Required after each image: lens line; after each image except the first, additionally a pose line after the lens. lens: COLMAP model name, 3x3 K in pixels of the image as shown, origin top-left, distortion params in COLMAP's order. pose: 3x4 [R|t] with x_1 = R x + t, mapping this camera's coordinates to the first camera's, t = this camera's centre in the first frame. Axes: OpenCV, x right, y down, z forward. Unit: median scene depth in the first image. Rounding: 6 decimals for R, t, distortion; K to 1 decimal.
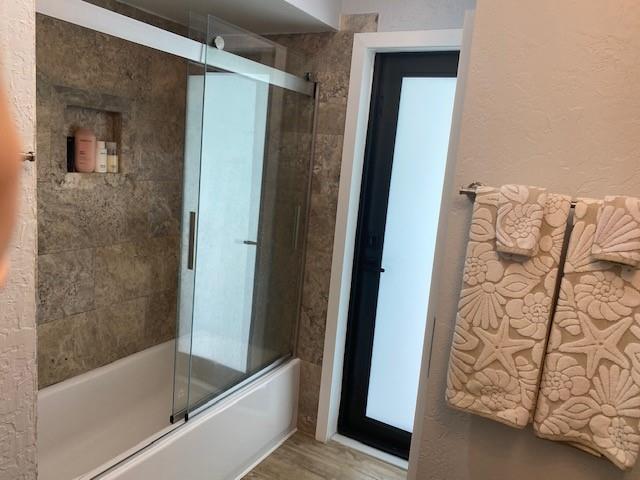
lens RADIAL K [[488.0, 0, 321.2], [0, 488.0, 240.5], [0, 0, 1]] dist [0.038450, -0.042449]
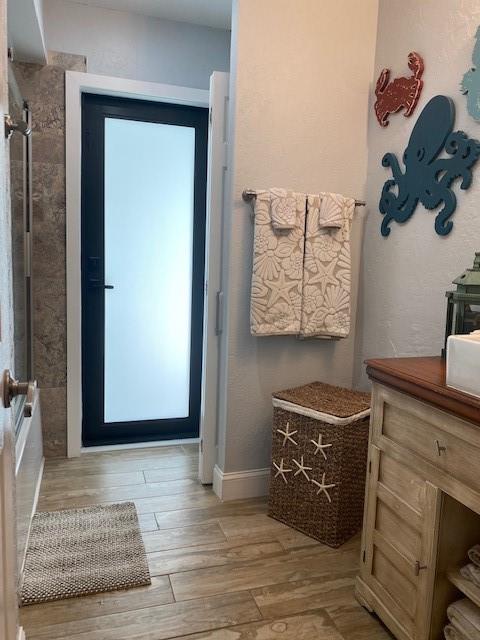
lens RADIAL K [[488.0, 0, 244.1], [0, 488.0, 322.1], [0, 0, 1]] dist [0.038450, -0.042449]
pose [[0.682509, -0.159436, 0.713275, -0.913523], [0.149230, 0.985757, 0.077550, 0.184524], [-0.715480, 0.053514, 0.696580, -0.039328]]
